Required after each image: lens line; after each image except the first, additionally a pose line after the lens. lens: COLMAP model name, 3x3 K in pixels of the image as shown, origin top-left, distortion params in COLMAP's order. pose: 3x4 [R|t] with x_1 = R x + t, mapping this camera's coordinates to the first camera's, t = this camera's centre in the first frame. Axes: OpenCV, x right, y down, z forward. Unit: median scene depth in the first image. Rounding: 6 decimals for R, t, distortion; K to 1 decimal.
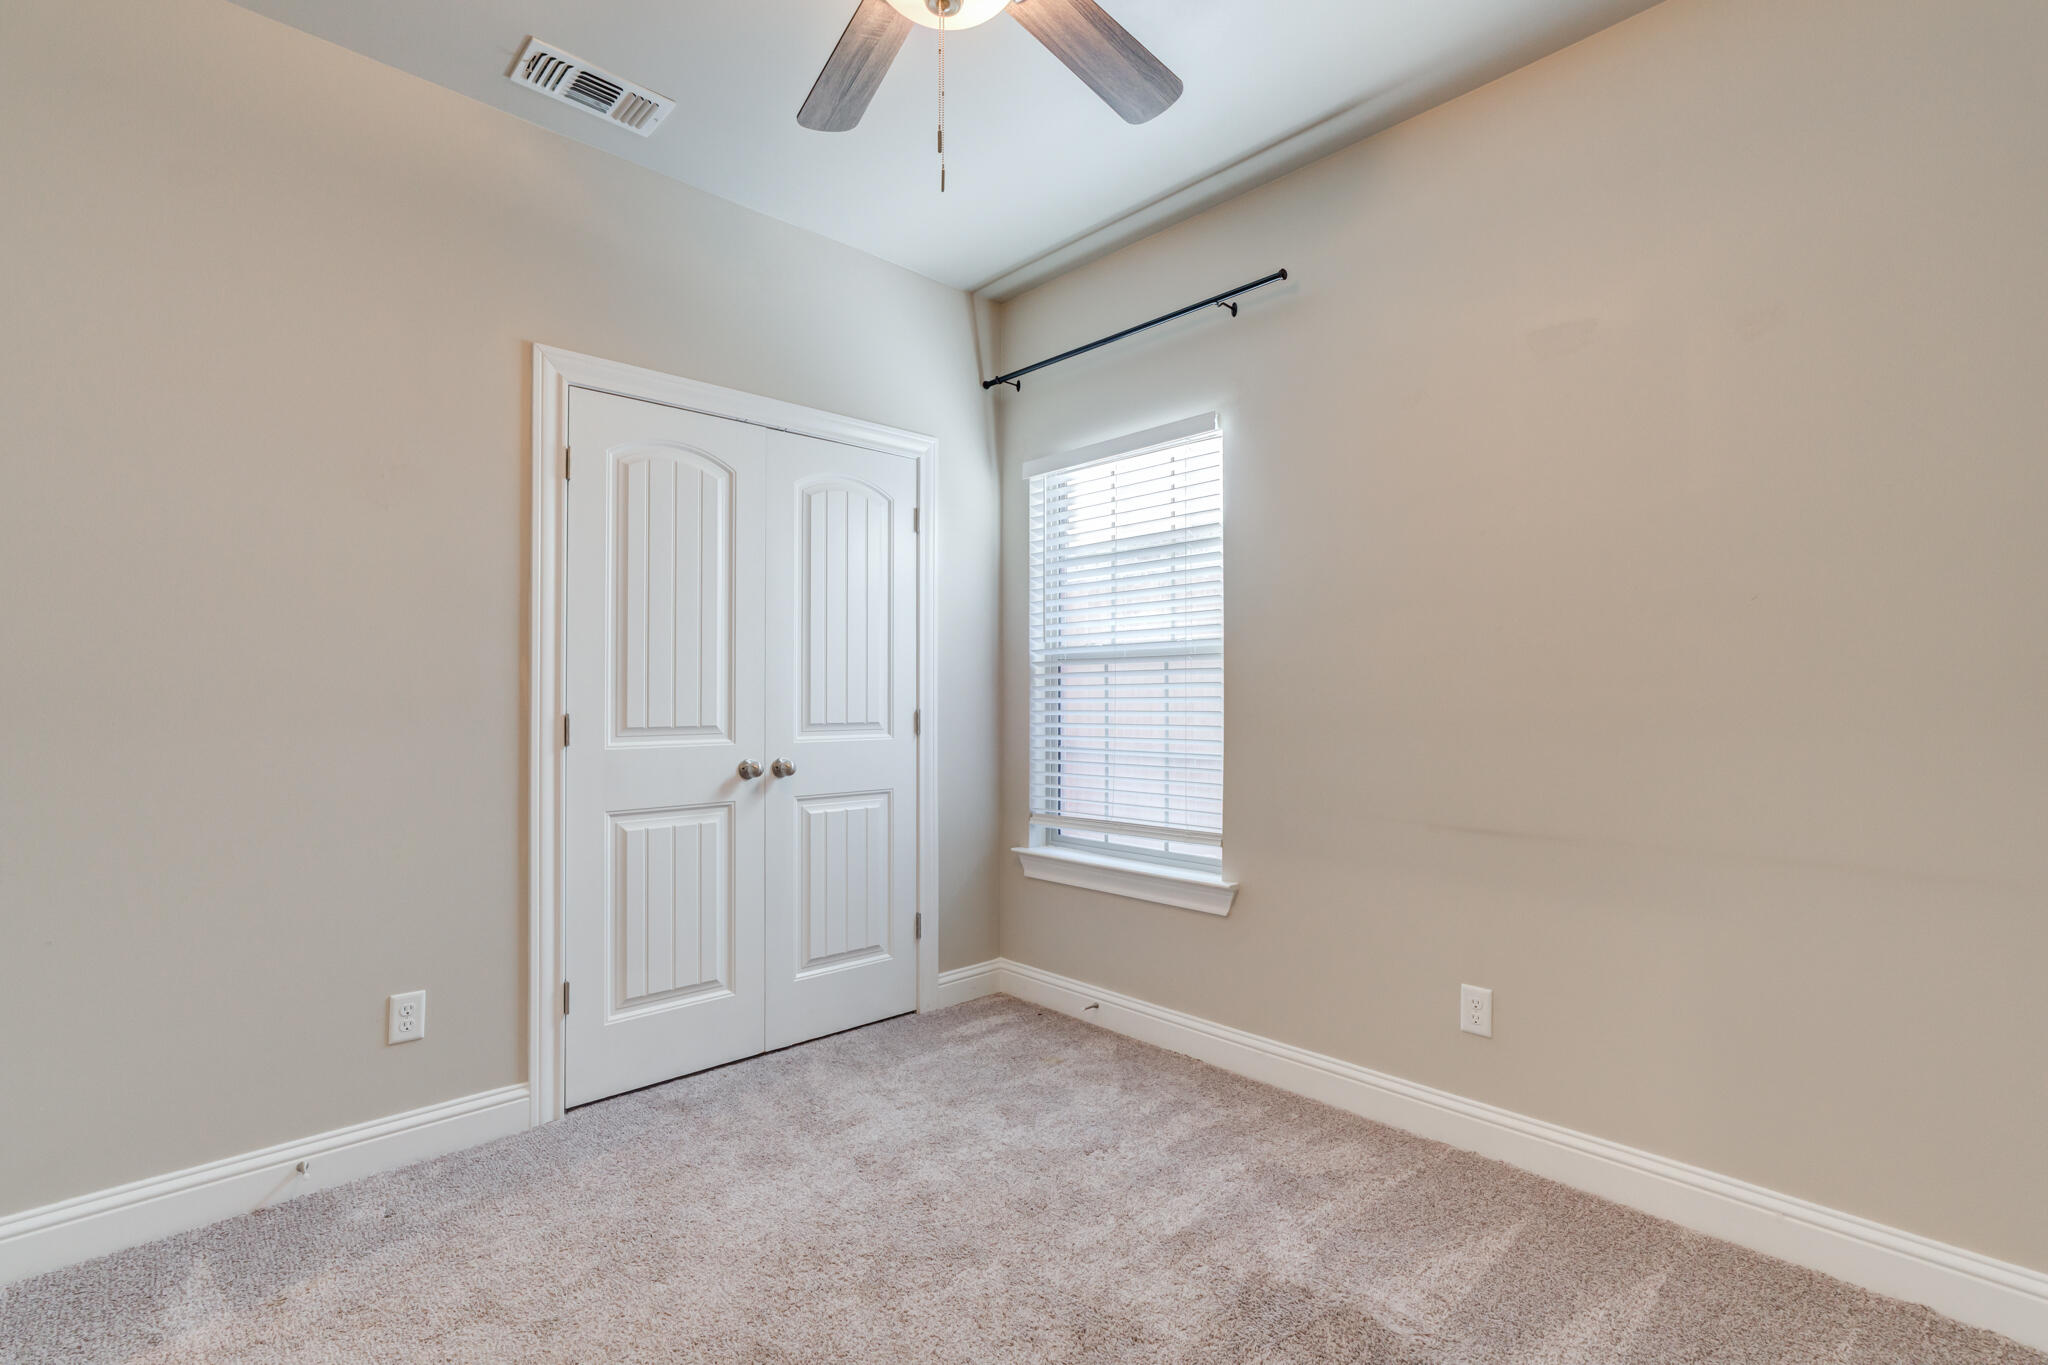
lens RADIAL K [[941.2, 0, 1001.8], [0, 941.2, 674.9], [0, 0, 1]] dist [-0.019033, 0.014527]
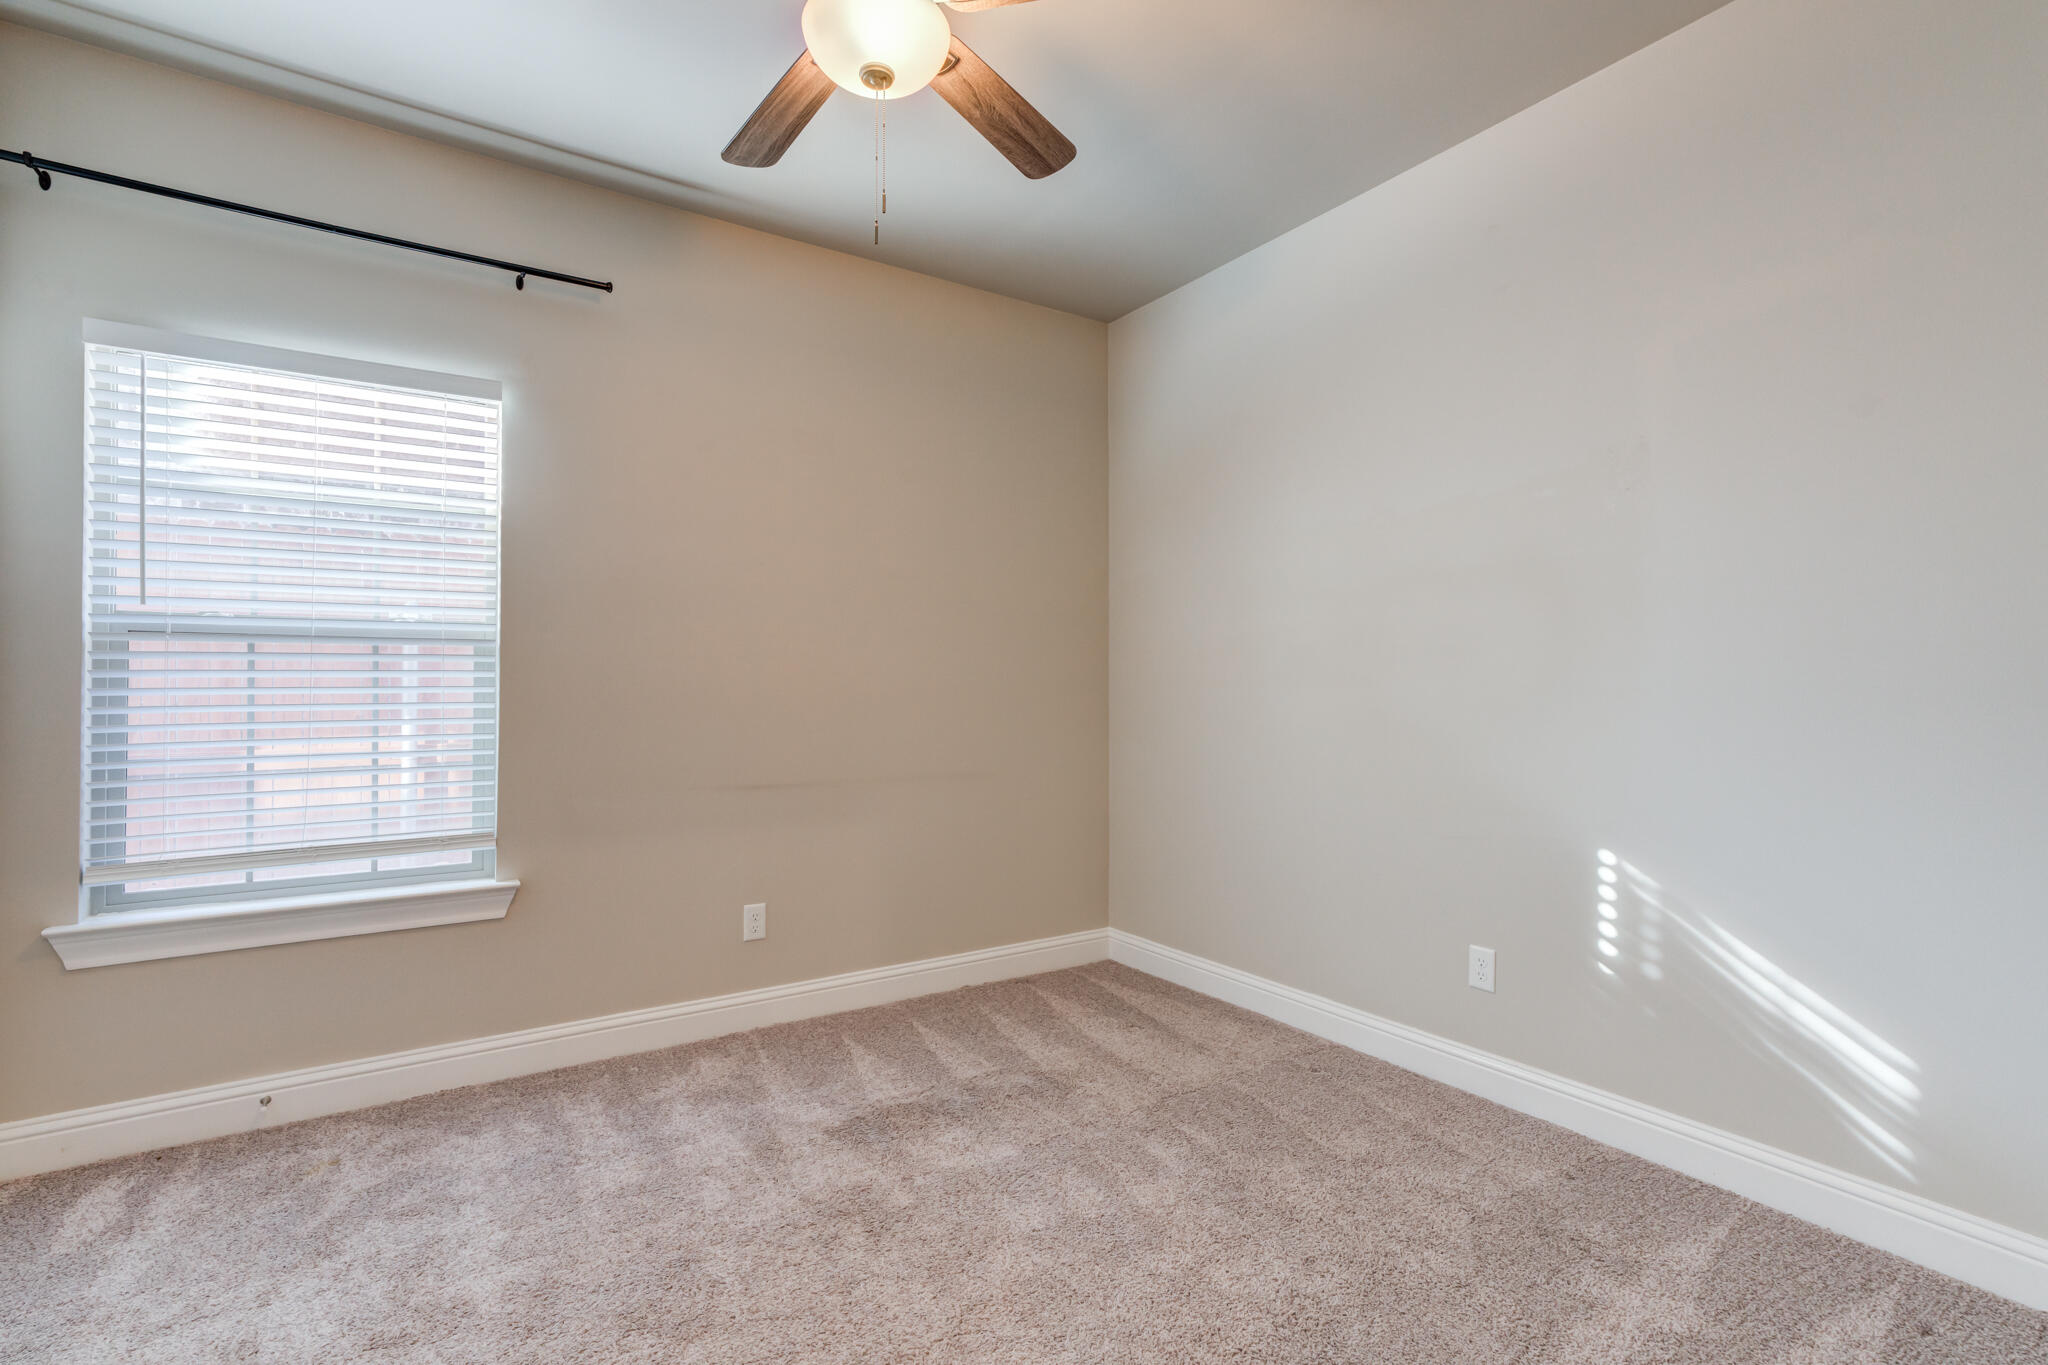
lens RADIAL K [[941.2, 0, 1001.8], [0, 941.2, 674.9], [0, 0, 1]] dist [-0.019033, 0.014527]
pose [[0.170296, 0.023383, 0.985116, -0.600526], [-0.018603, 0.999617, -0.020511, 0.022143], [-0.985217, -0.014833, 0.170665, 0.342177]]
